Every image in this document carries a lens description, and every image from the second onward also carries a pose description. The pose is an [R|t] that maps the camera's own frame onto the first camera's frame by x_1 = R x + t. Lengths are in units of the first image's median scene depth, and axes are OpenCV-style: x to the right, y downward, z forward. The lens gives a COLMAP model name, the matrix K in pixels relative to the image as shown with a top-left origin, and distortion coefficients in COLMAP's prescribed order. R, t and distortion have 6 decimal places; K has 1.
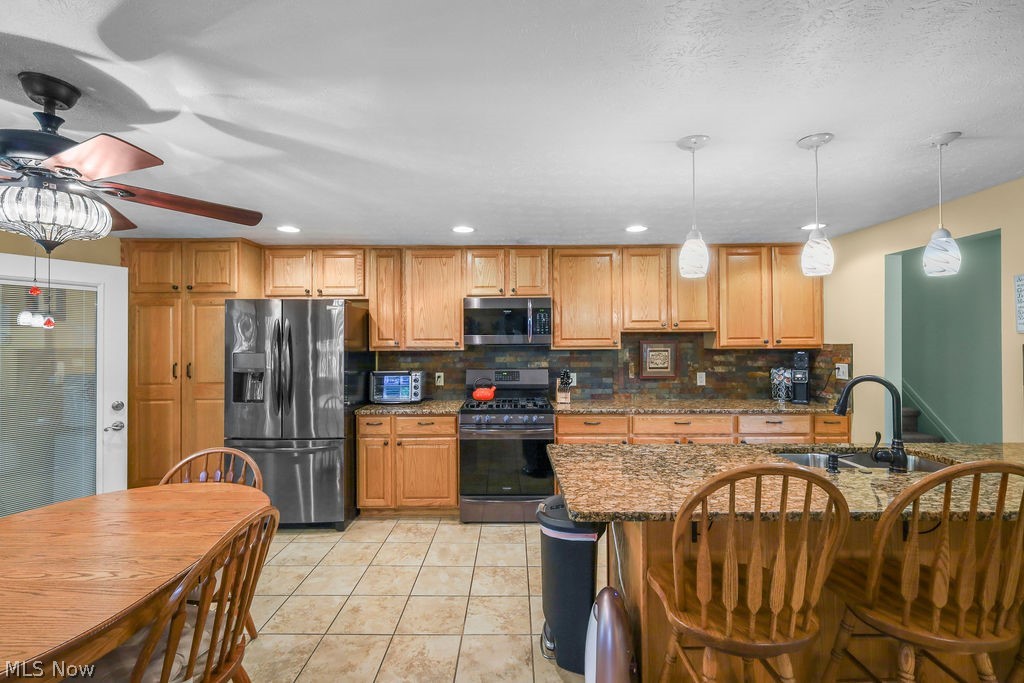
lens RADIAL K [[450.9, 0, 507.6], [0, 450.9, 336.9], [0, 0, 1]] dist [0.001915, 0.000114]
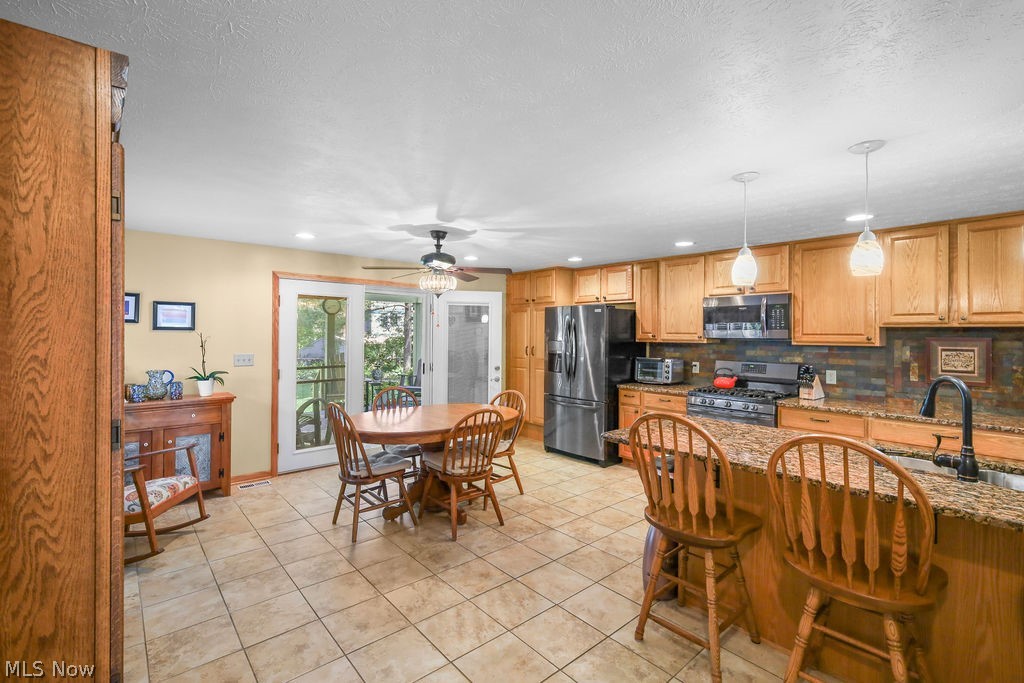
lens RADIAL K [[459.2, 0, 506.0], [0, 459.2, 331.7], [0, 0, 1]] dist [0.002000, 0.000291]
pose [[0.658762, 0.007006, -0.752318, 0.449843], [-0.002330, 0.999971, 0.007273, -0.006822], [0.752347, -0.003038, 0.658760, -0.159255]]
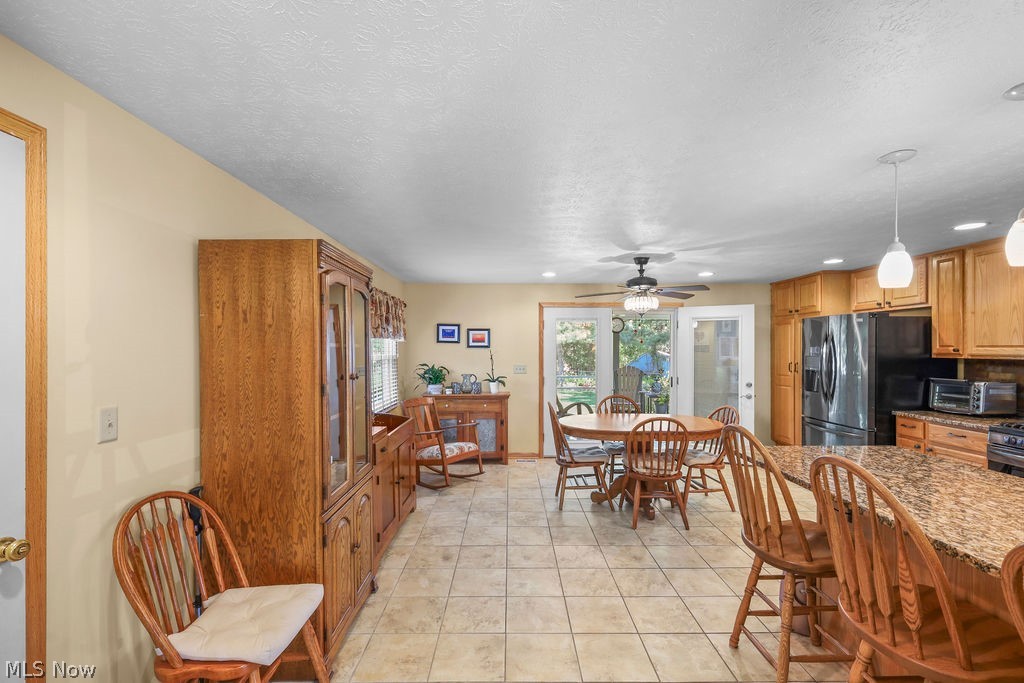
lens RADIAL K [[449.5, 0, 512.6], [0, 449.5, 349.4], [0, 0, 1]] dist [0.001189, 0.000149]
pose [[0.017023, 0.007049, -0.999830, 0.687698], [0.011187, 0.999911, 0.007240, -0.005278], [0.999793, -0.011309, 0.016943, 0.048718]]
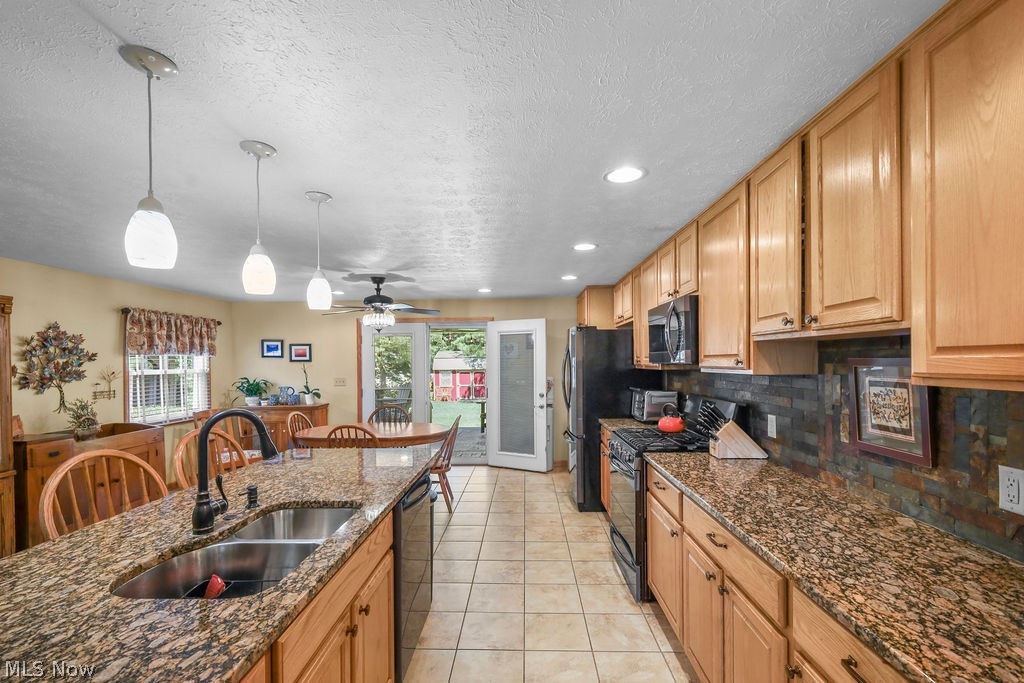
lens RADIAL K [[452.5, 0, 510.7], [0, 452.5, 365.6], [0, 0, 1]] dist [0.002140, -0.000209]
pose [[-0.016535, 0.015227, -0.999747, 0.773964], [0.019796, 0.999693, 0.014899, 0.002773], [0.999667, -0.019544, -0.016832, 0.730903]]
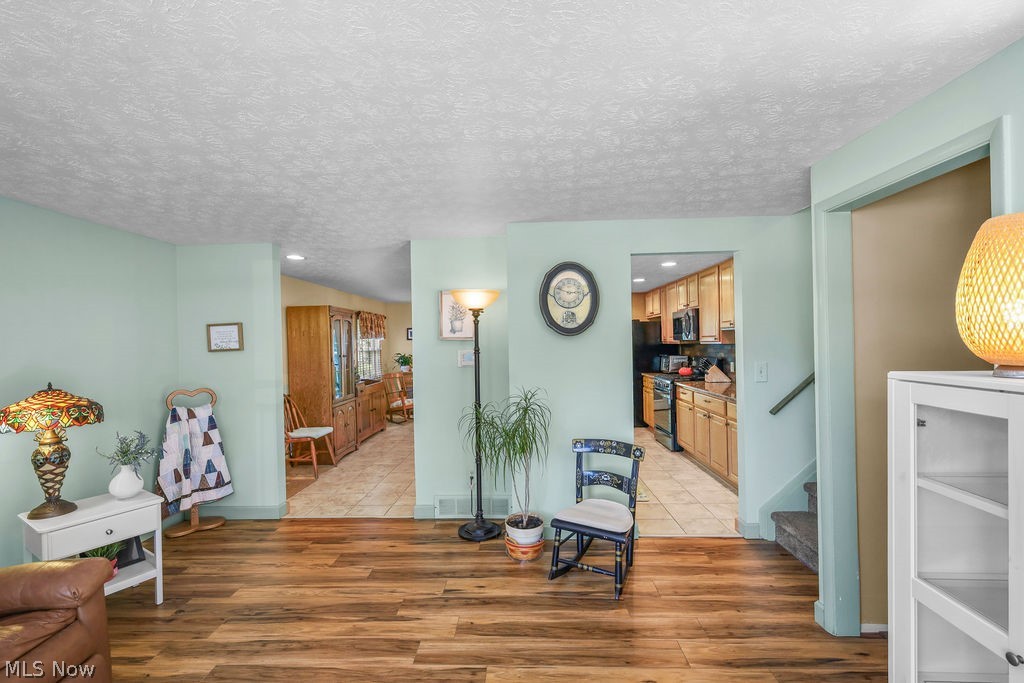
lens RADIAL K [[445.9, 0, 512.0], [0, 445.9, 341.5], [0, 0, 1]] dist [-0.000001, 0.000026]
pose [[-0.020056, 0.003827, -0.999792, 1.538656], [0.030438, 0.999531, 0.003215, -0.002375], [0.999335, -0.030368, -0.020163, 0.426860]]
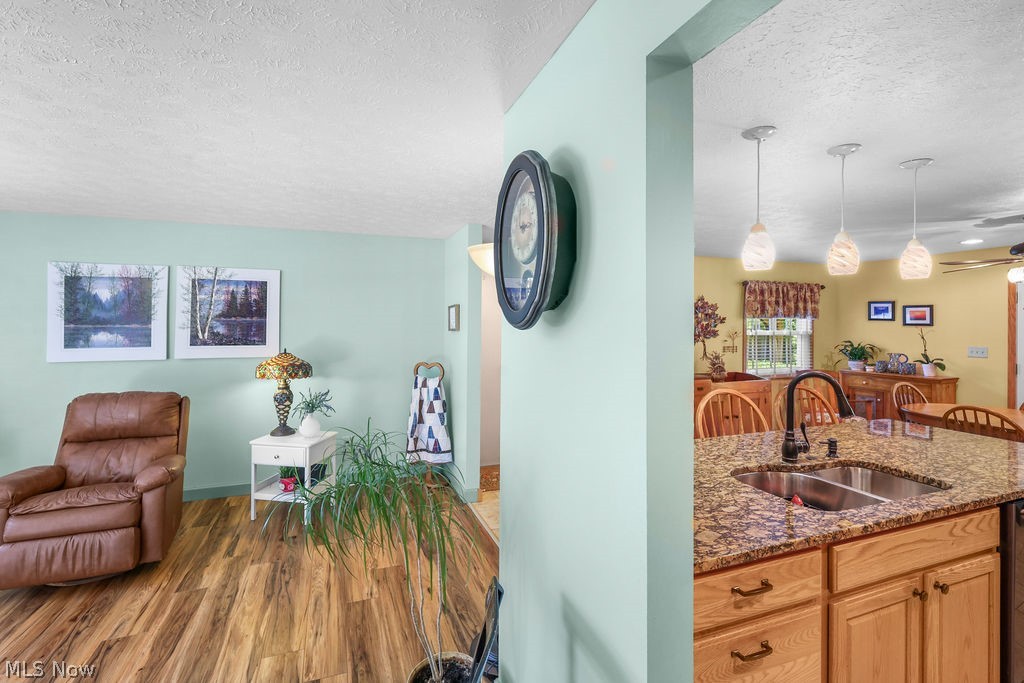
lens RADIAL K [[459.2, 0, 502.7], [0, 459.2, 318.5], [0, 0, 1]] dist [-0.000434, -0.000064]
pose [[-0.934940, -0.000731, -0.354805, 0.877754], [0.004179, 0.999906, -0.013073, -0.010744], [0.354781, -0.013705, -0.934849, 0.827844]]
